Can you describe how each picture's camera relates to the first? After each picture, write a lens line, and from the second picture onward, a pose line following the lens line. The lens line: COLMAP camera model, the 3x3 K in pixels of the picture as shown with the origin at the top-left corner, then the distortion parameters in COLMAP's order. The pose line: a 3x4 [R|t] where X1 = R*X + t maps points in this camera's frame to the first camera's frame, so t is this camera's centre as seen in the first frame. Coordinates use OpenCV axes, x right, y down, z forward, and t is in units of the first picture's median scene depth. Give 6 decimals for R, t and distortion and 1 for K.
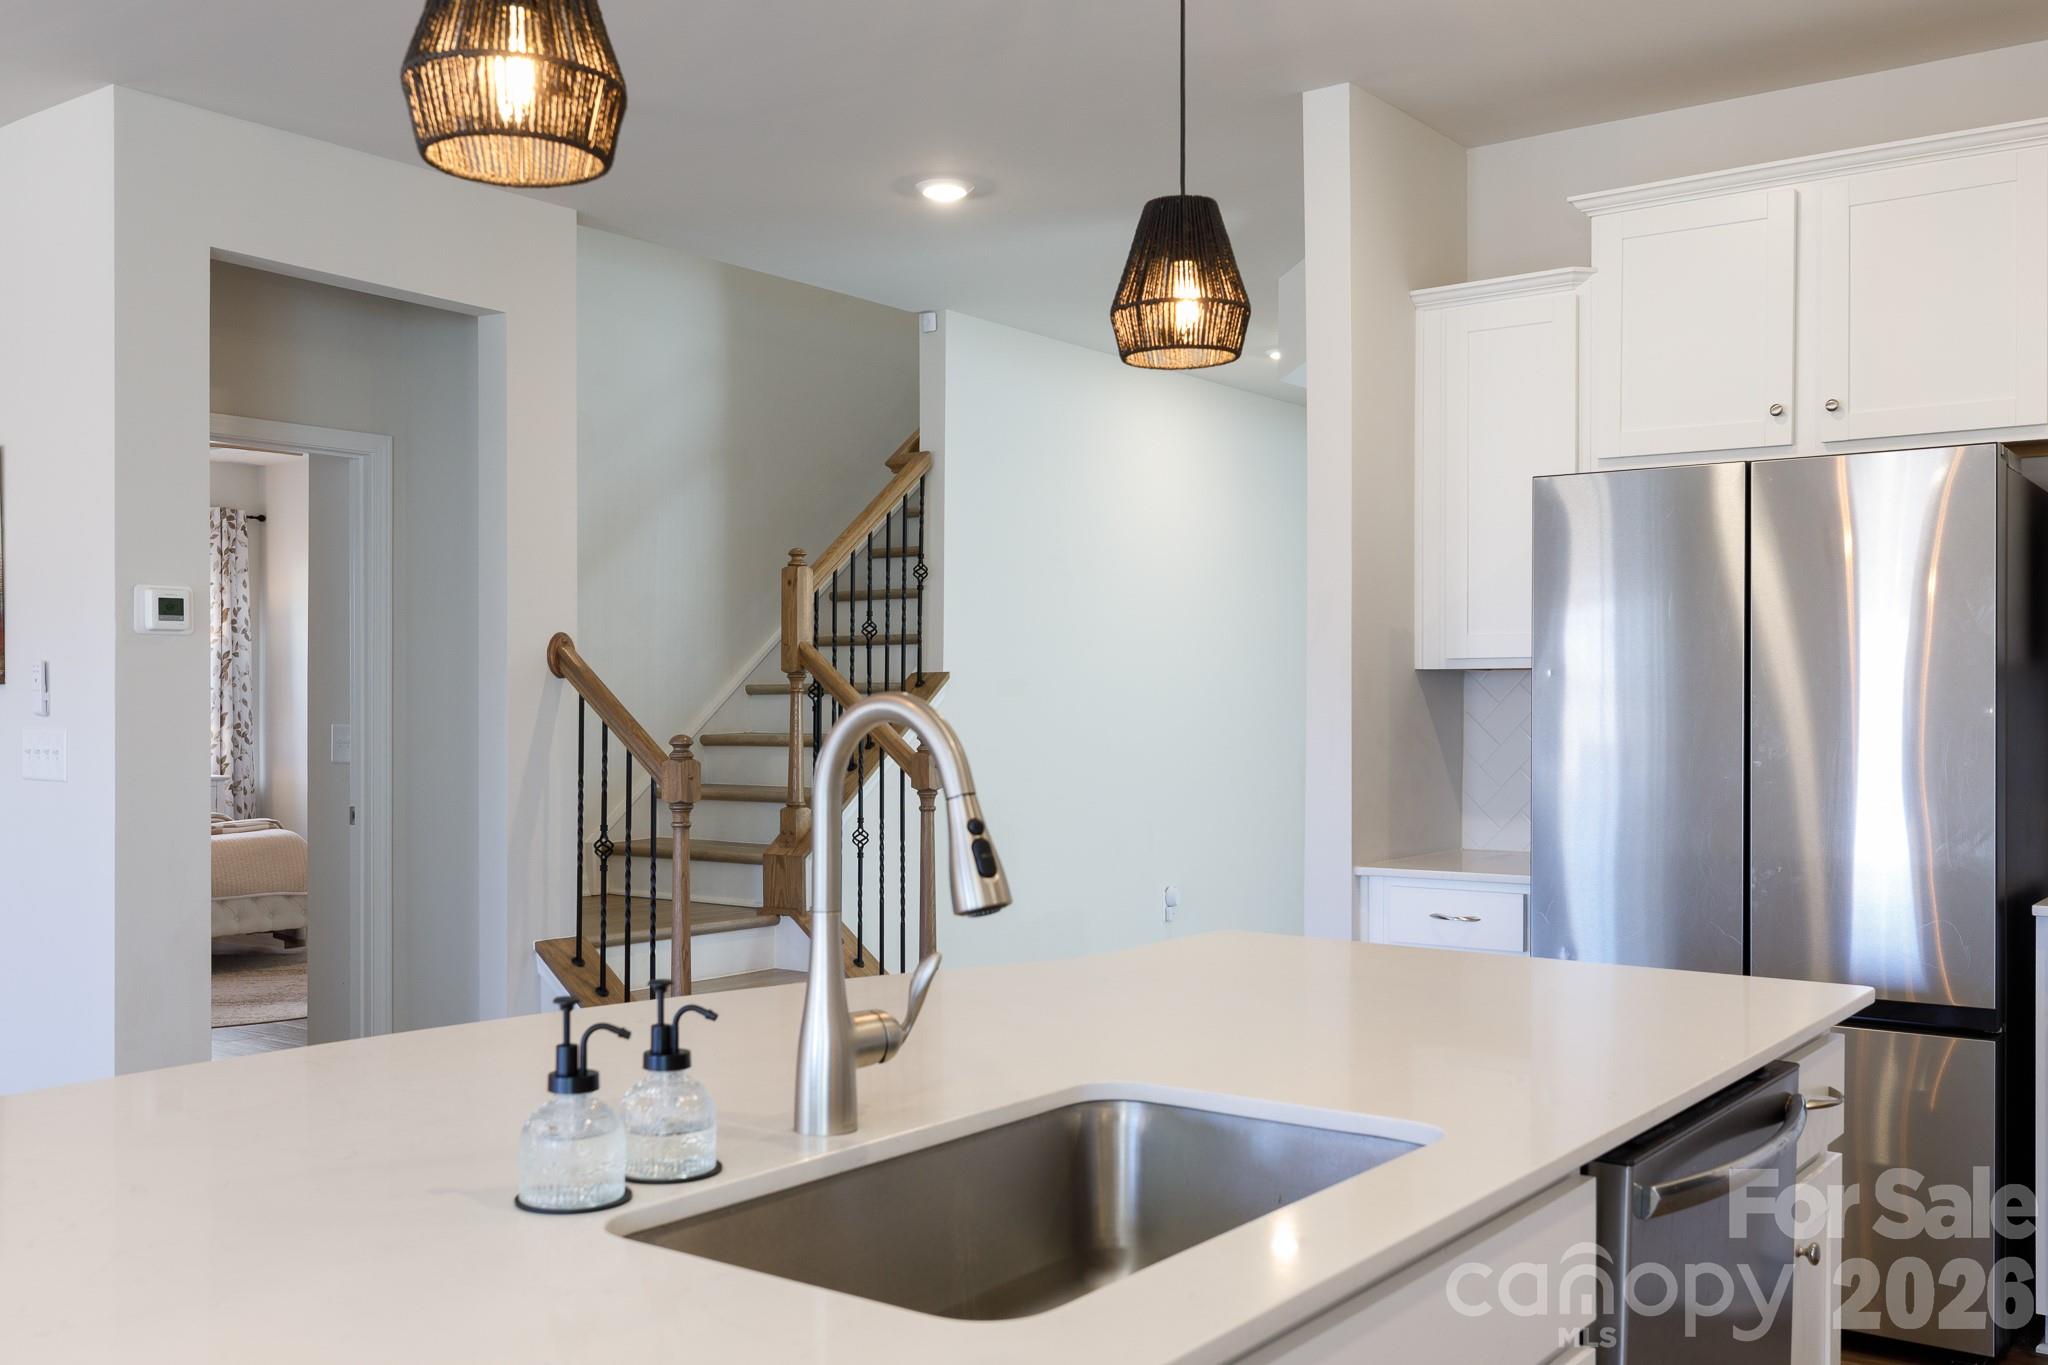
lens RADIAL K [[1825.7, 0, 1034.4], [0, 1825.7, 722.5], [0, 0, 1]] dist [0.000744, -0.024965]
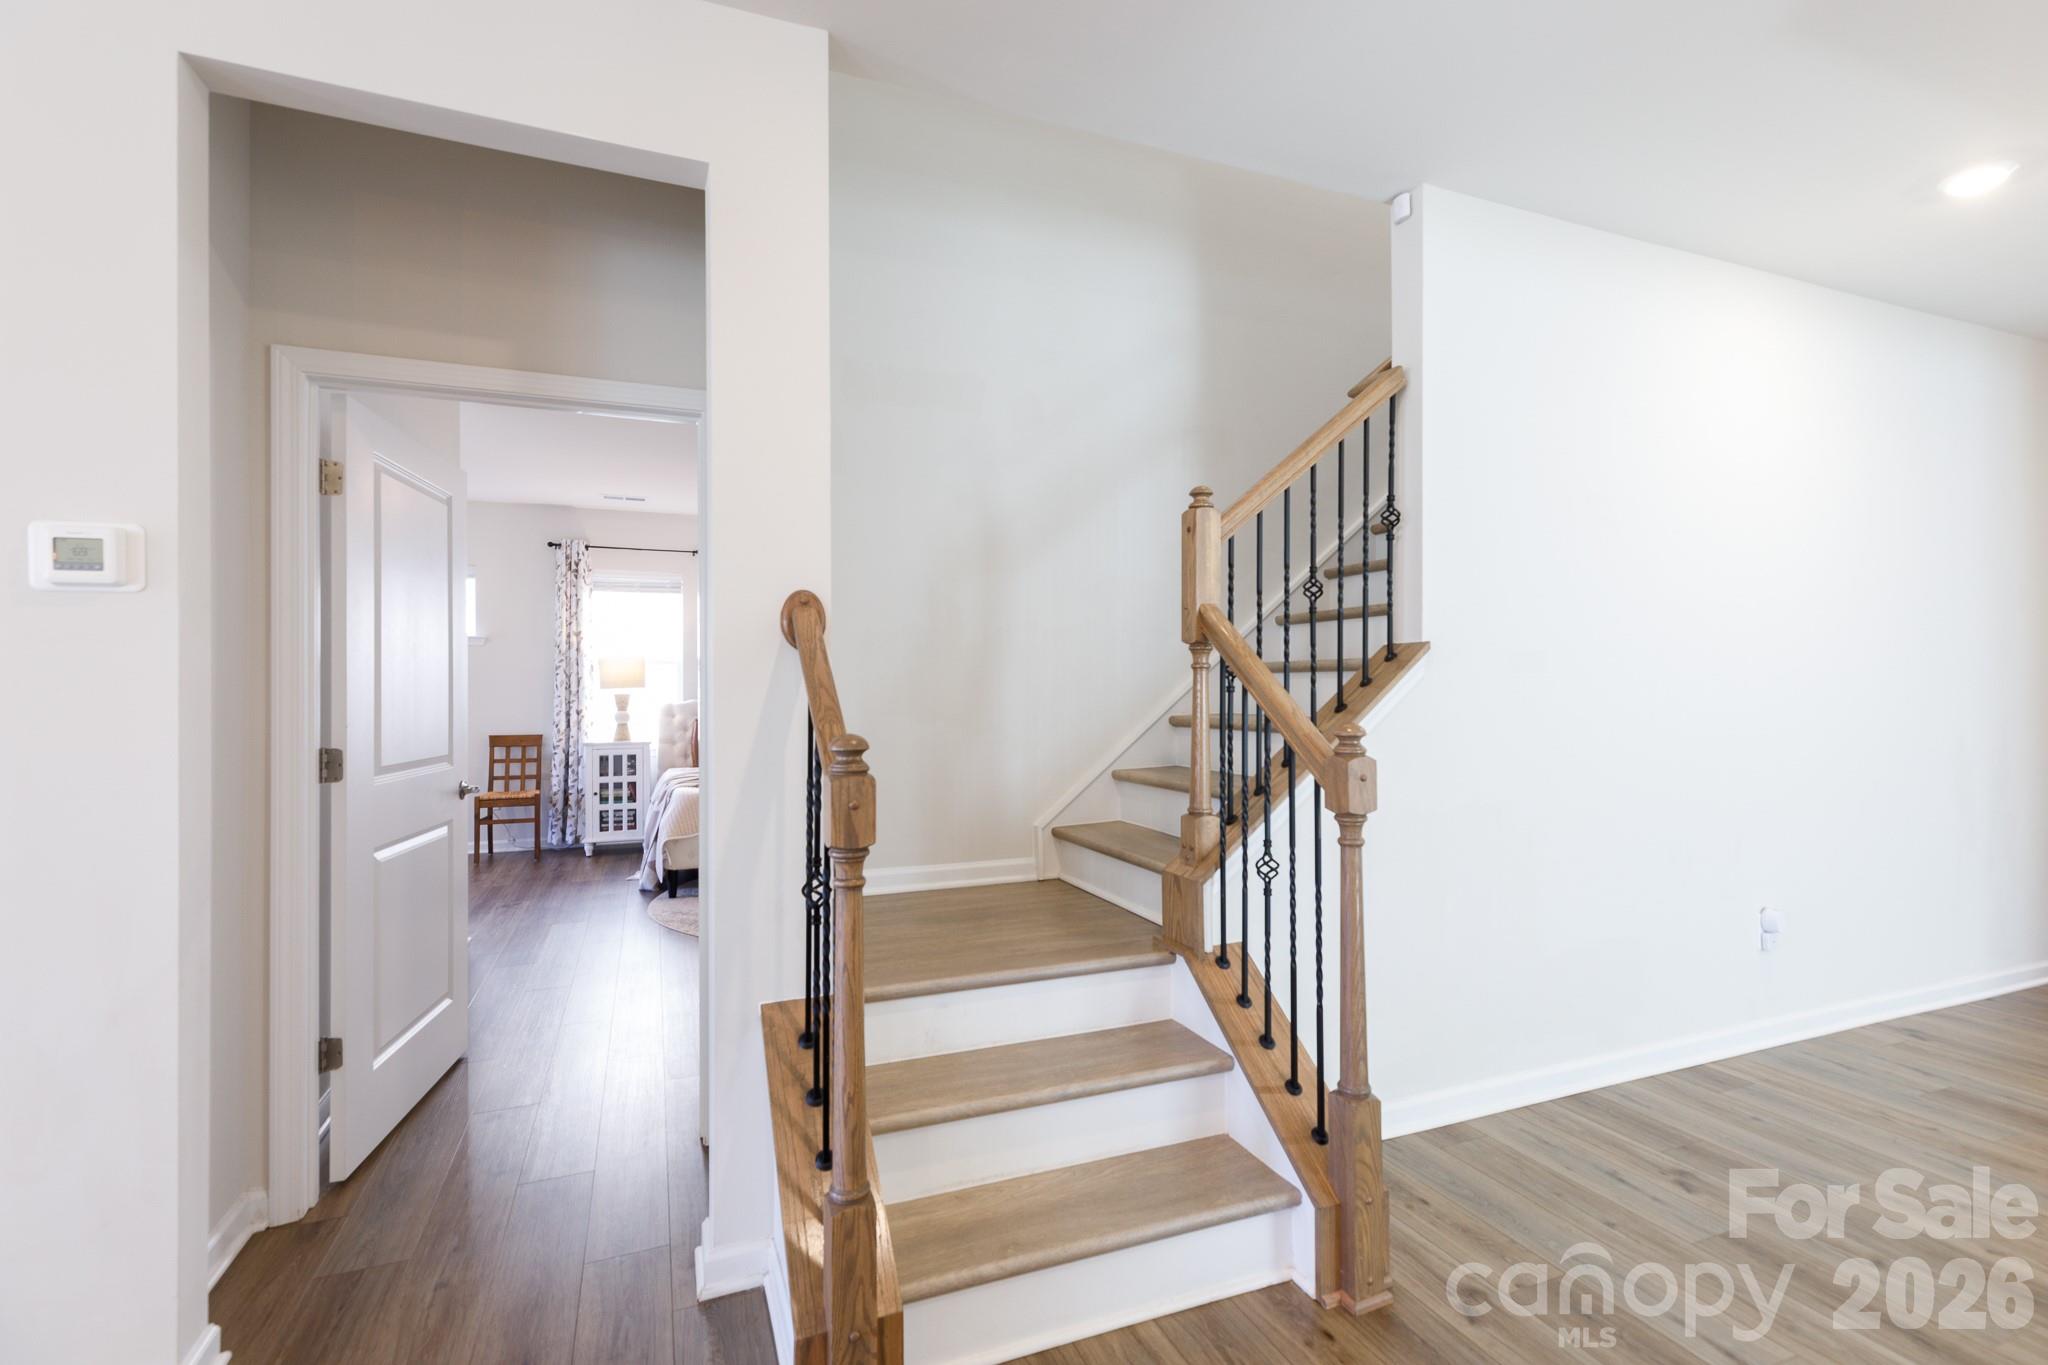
lens RADIAL K [[929.8, 0, 1016.8], [0, 929.8, 686.8], [0, 0, 1]] dist [-0.000230, 0.001727]
pose [[0.847922, -0.008002, -0.530060, 0.020292], [0.001990, 0.999927, -0.011911, -0.005595], [0.530117, 0.009045, 0.847876, 0.814156]]
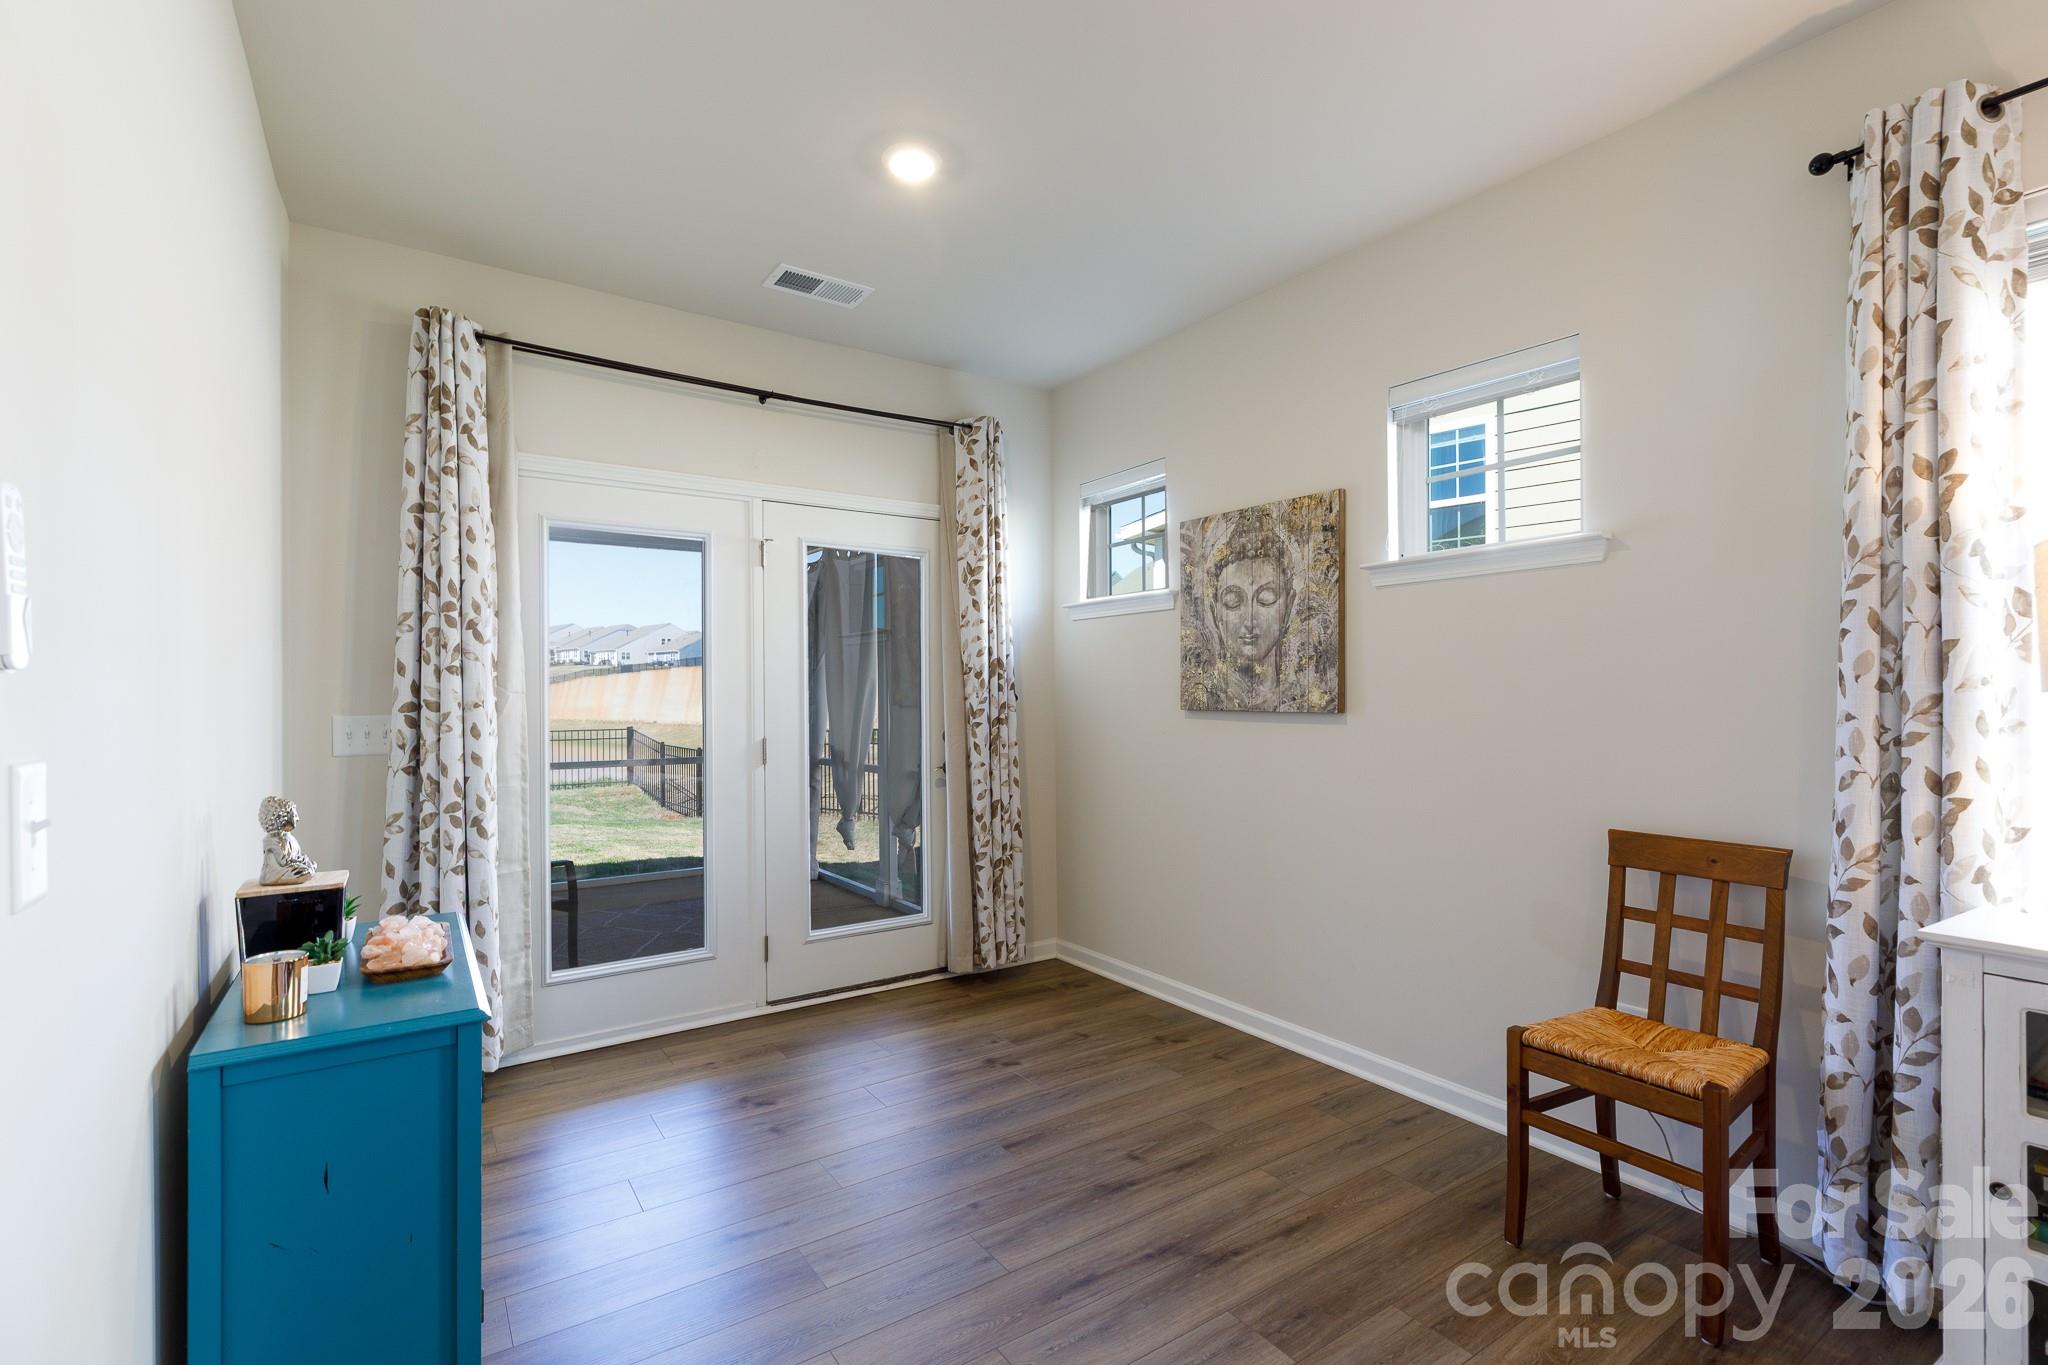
lens RADIAL K [[929.8, 0, 1031.6], [0, 929.8, 697.2], [0, 0, 1]] dist [-0.000230, 0.001727]
pose [[-0.327392, 0.007833, -0.944856, -0.988294], [0.007536, 0.999955, 0.005679, -0.024136], [0.944858, -0.005261, -0.327437, 1.550520]]
